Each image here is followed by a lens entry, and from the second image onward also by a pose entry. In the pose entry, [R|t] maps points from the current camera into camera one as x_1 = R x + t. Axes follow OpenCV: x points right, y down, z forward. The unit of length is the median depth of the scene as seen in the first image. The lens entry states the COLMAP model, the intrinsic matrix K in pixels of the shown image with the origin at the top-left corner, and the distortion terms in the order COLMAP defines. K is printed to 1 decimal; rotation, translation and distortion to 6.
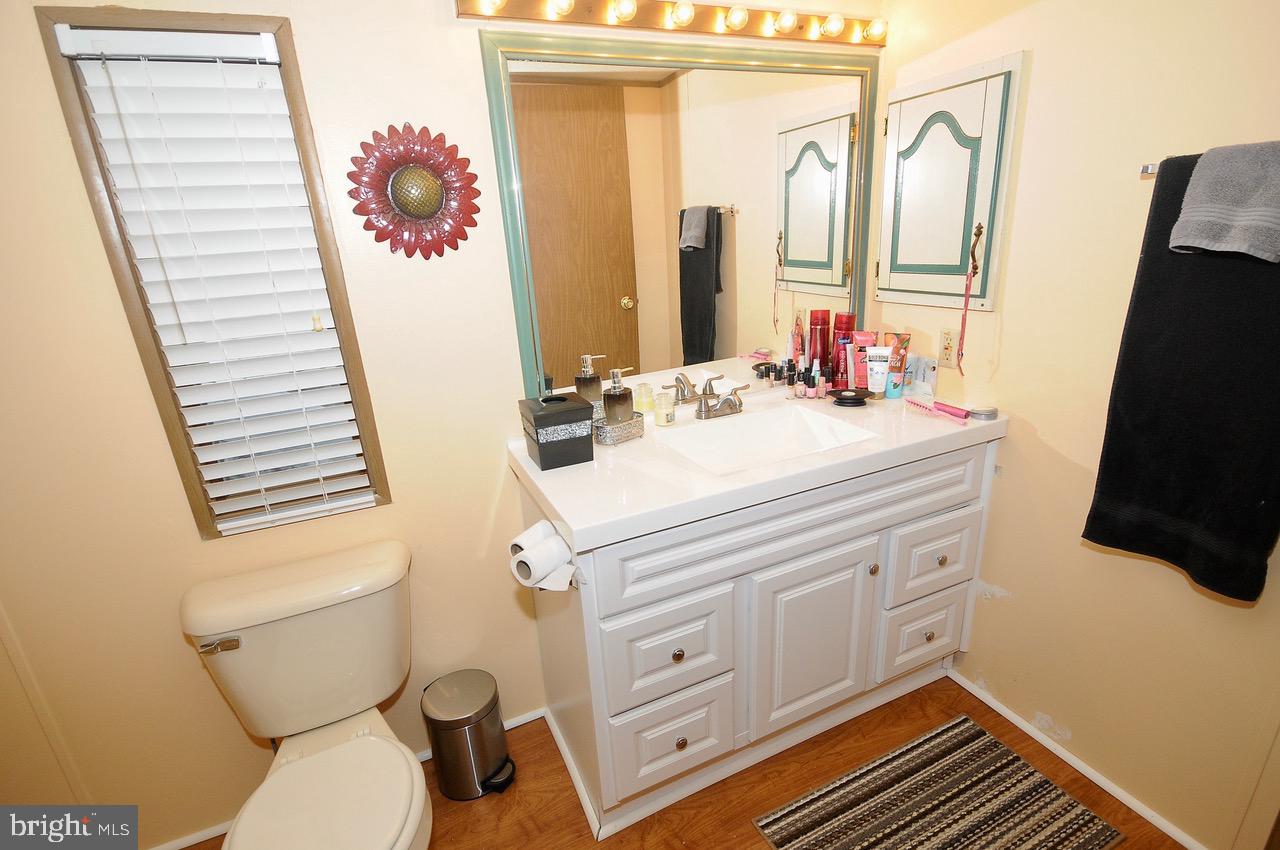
lens RADIAL K [[586.8, 0, 642.7], [0, 586.8, 430.1], [0, 0, 1]] dist [-0.013883, -0.000861]
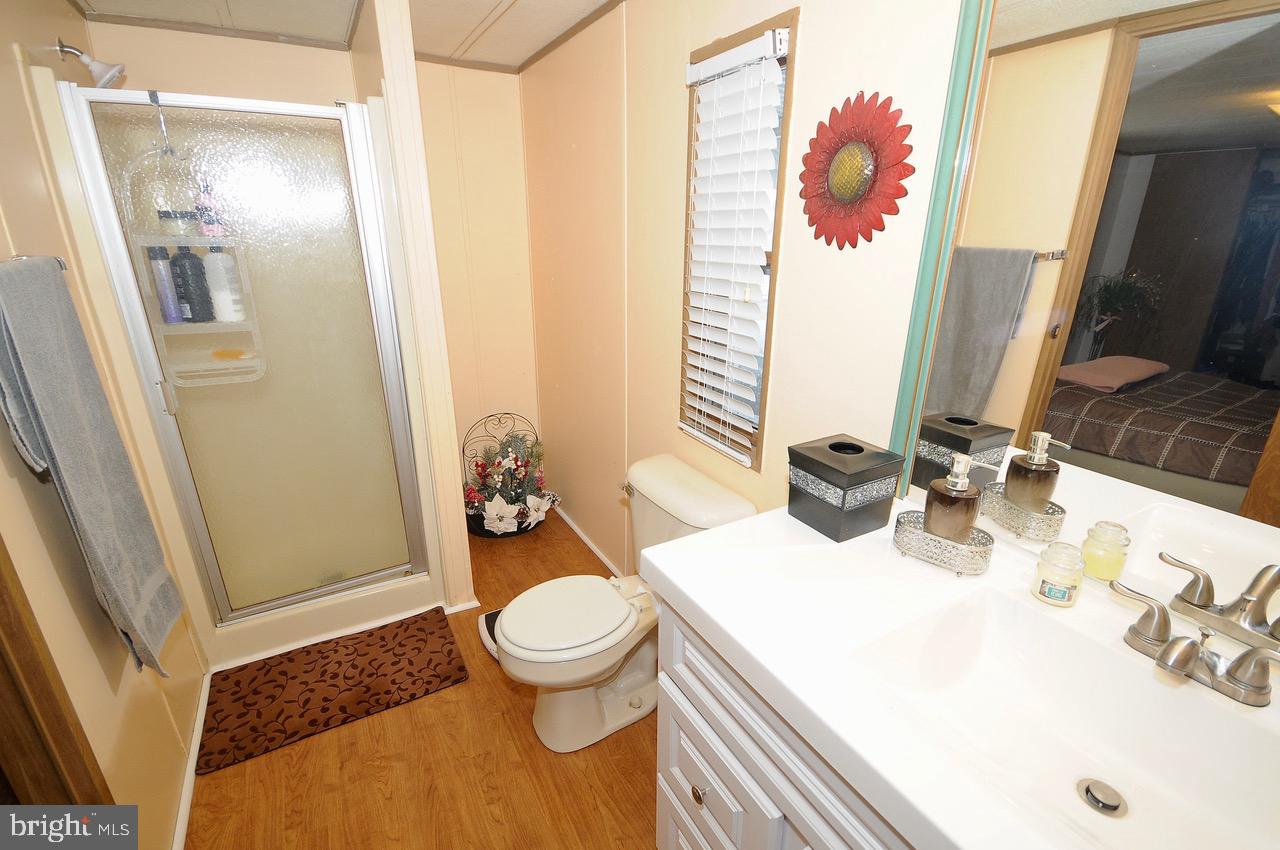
lens RADIAL K [[577.1, 0, 623.7], [0, 577.1, 435.6], [0, 0, 1]] dist [-0.014225, 0.000252]
pose [[0.073838, 0.393560, -0.916329, 0.527184], [-0.308459, 0.882793, 0.354301, -0.253693], [0.948368, 0.256489, 0.186581, 0.604114]]
